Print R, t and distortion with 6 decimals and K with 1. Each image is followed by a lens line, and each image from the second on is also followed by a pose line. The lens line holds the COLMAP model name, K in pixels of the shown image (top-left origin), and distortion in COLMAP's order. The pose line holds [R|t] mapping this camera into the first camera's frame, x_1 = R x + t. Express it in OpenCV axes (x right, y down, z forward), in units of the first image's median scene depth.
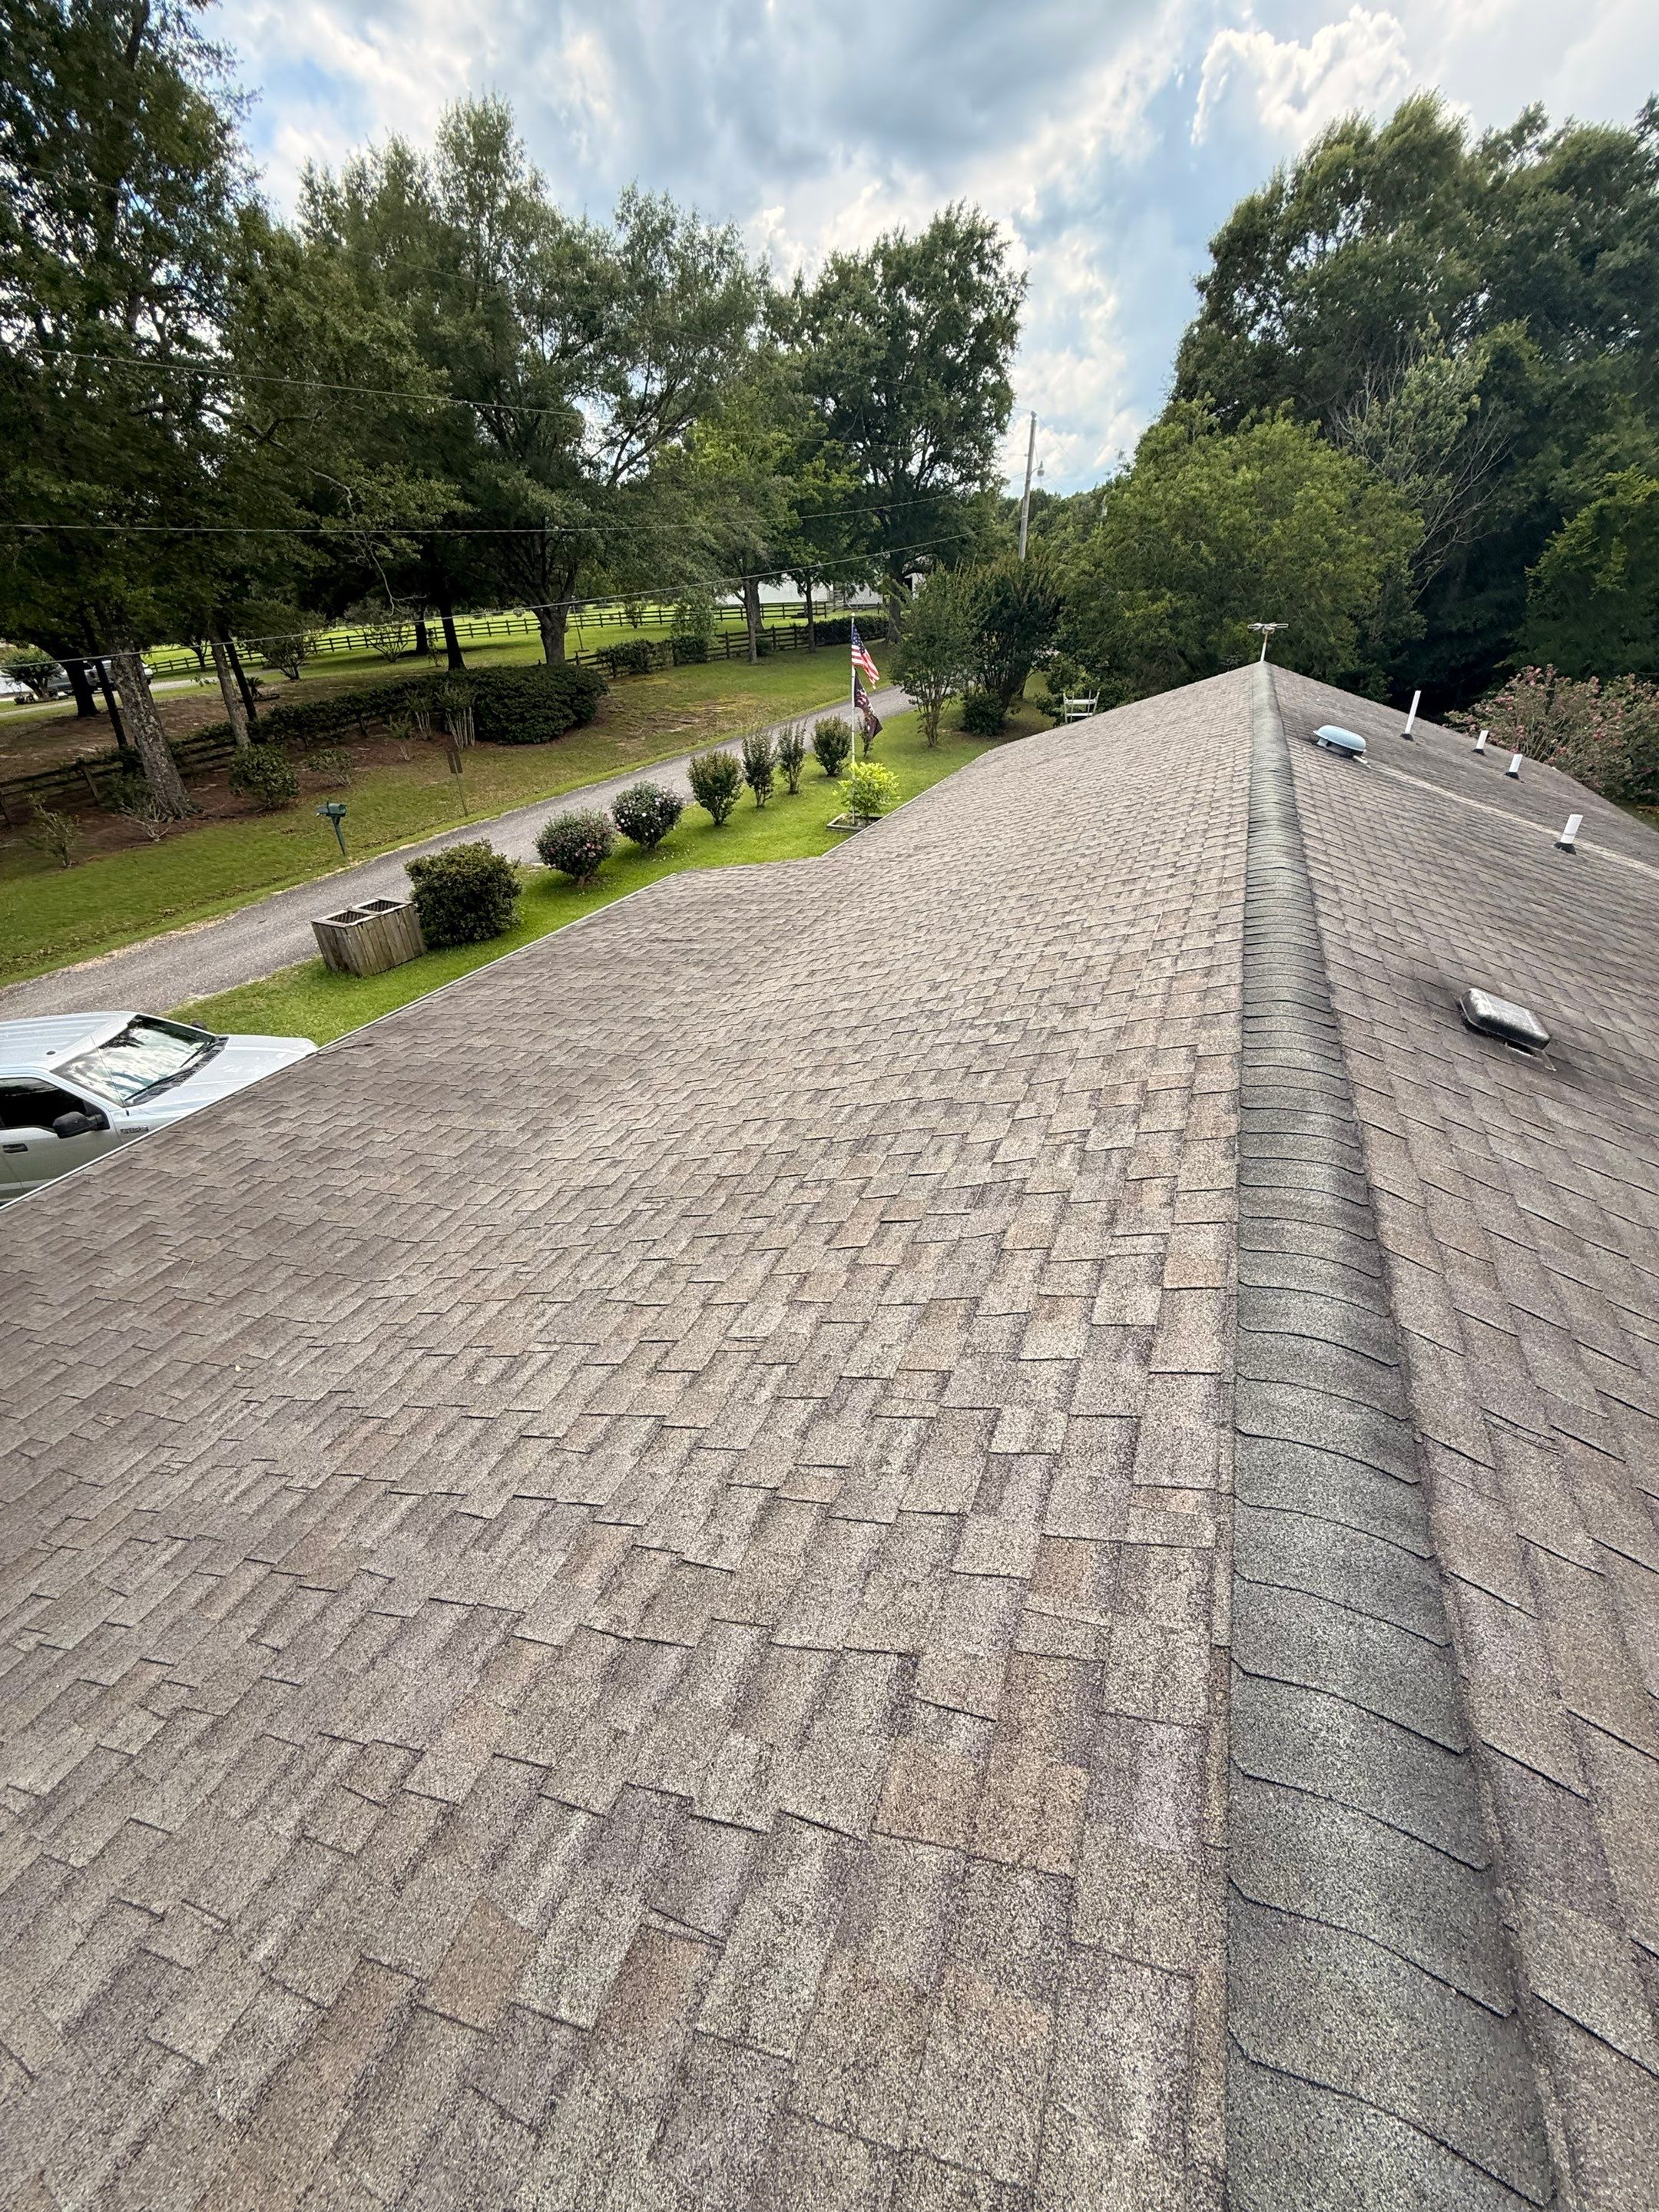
lens RADIAL K [[868.3, 0, 830.4], [0, 868.3, 1095.1], [0, 0, 1]] dist [-0.001993, -0.001377]
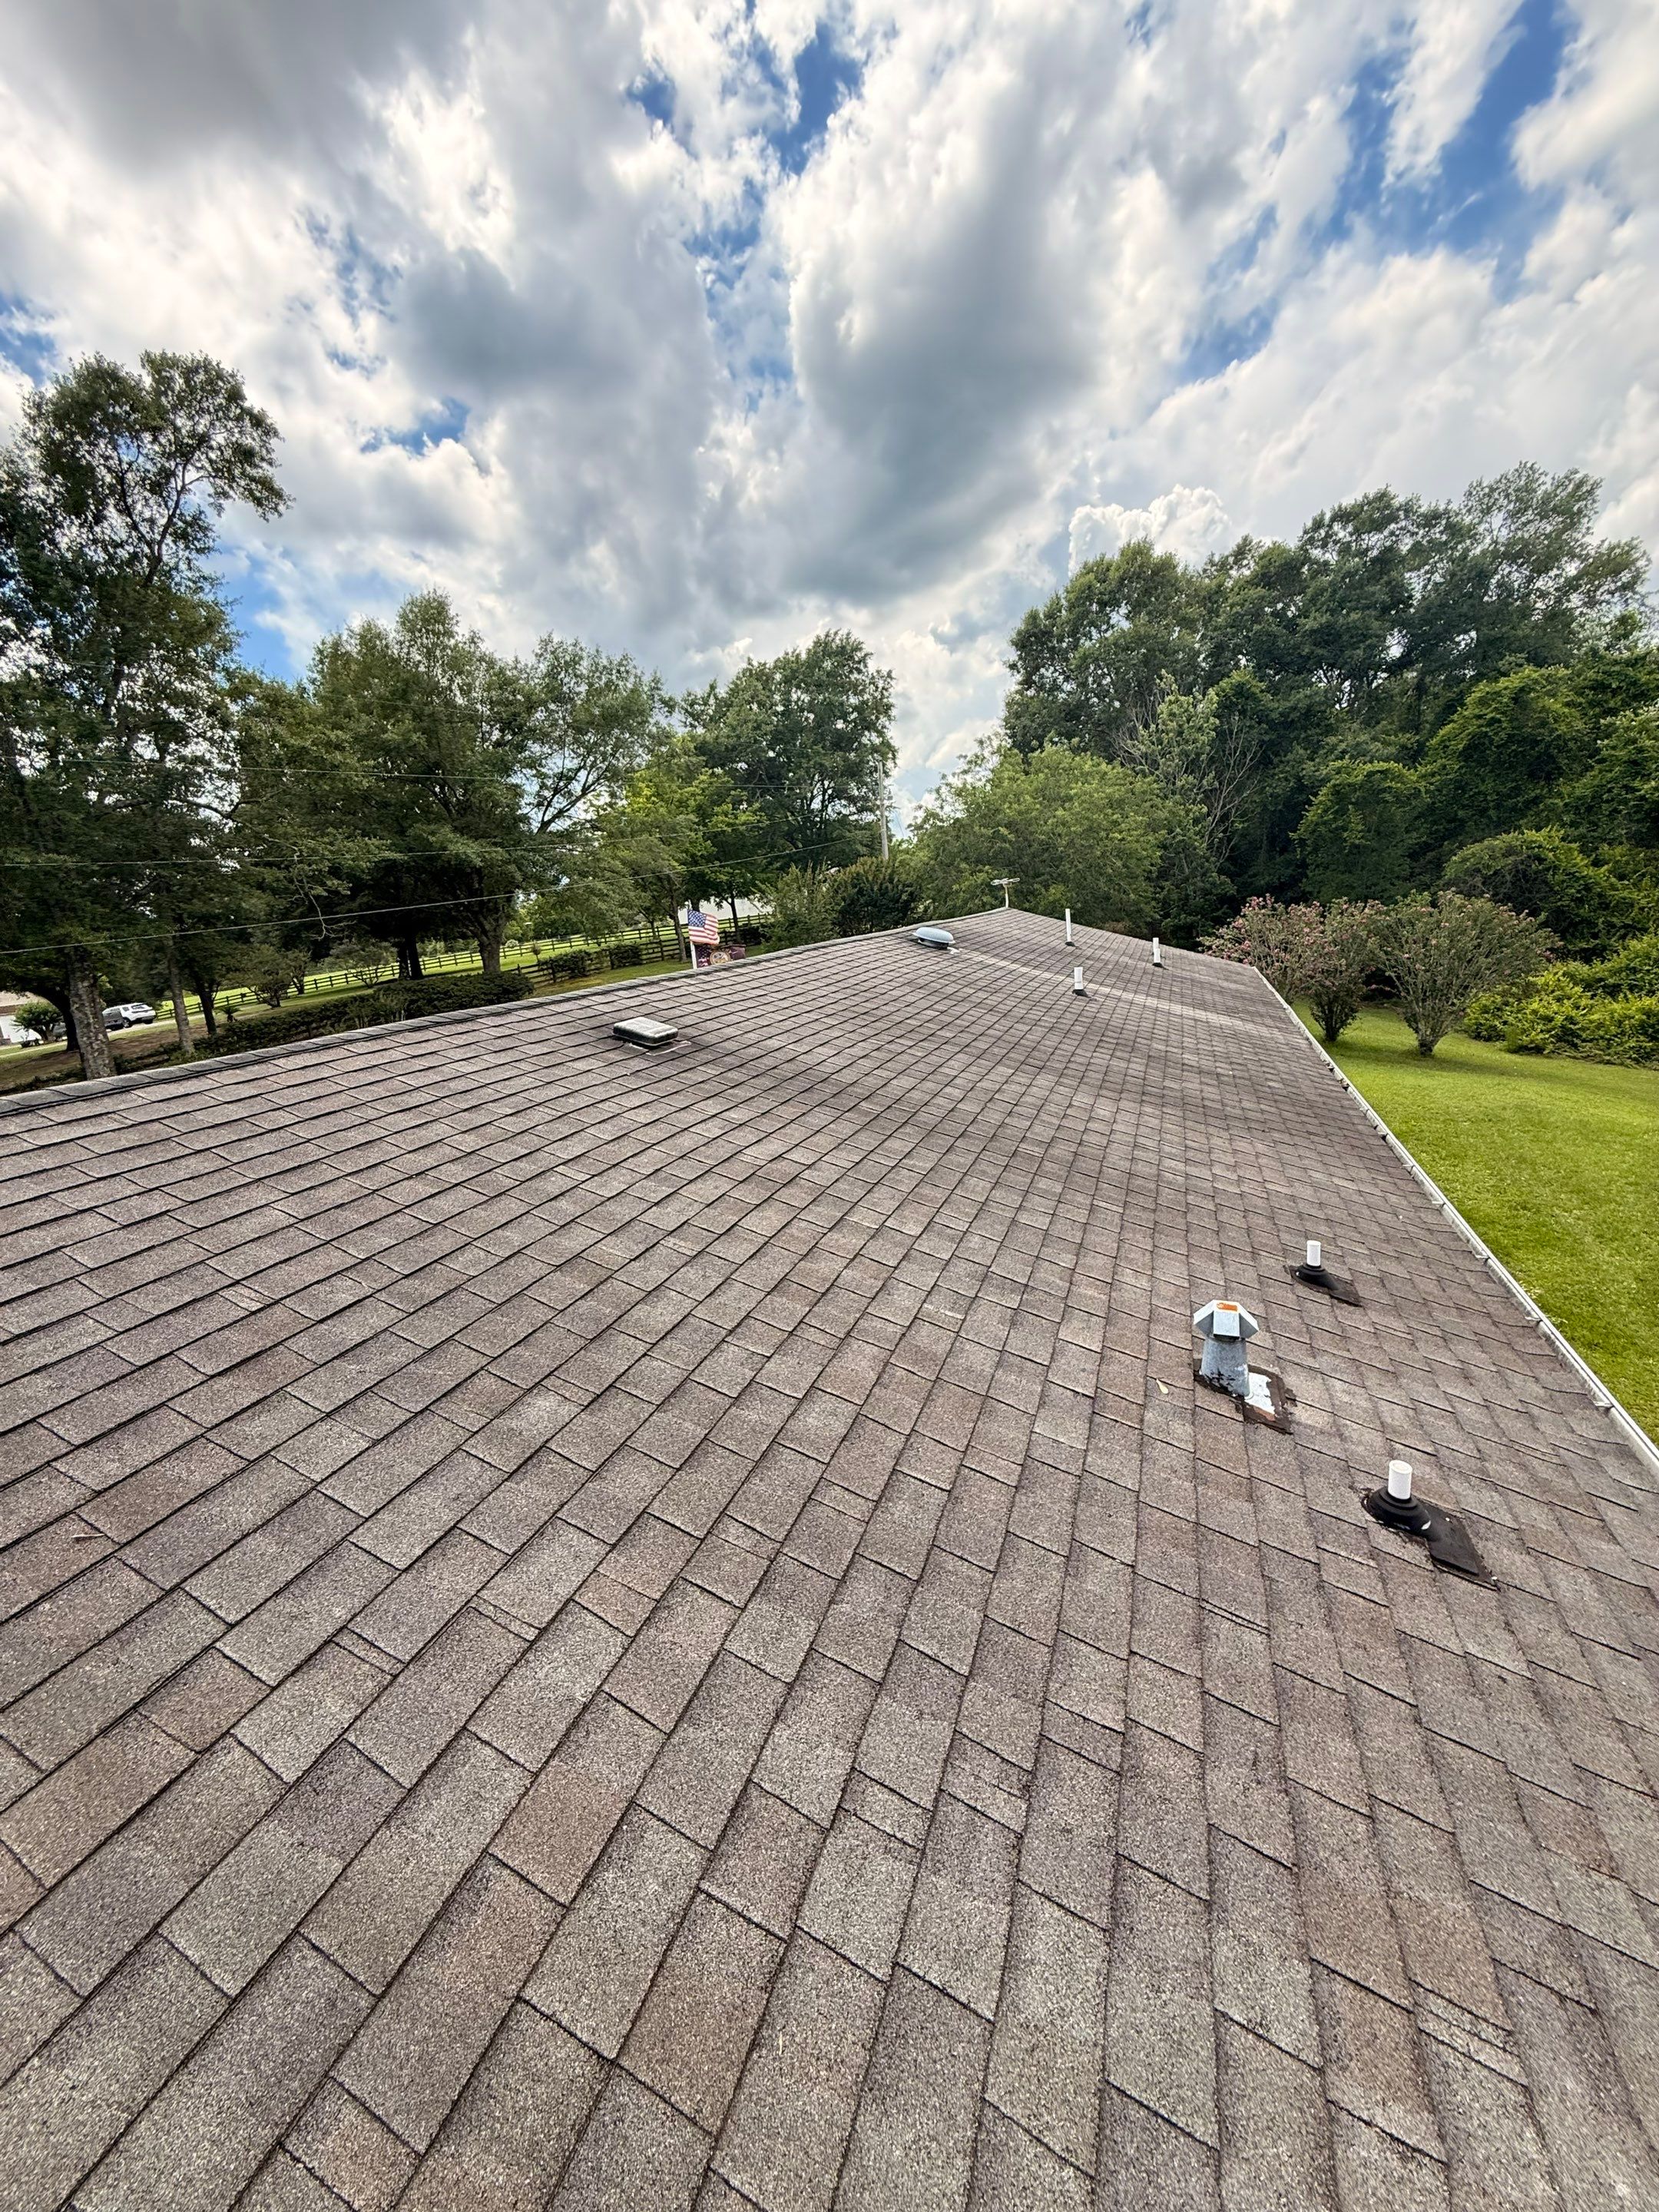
lens RADIAL K [[868.3, 0, 839.9], [0, 868.3, 1103.5], [0, 0, 1]] dist [-0.001993, -0.001377]
pose [[0.996525, -0.081261, 0.018289, 0.116339], [0.082992, 0.949985, -0.301066, 0.054262], [0.007091, 0.301537, 0.953428, -0.038278]]
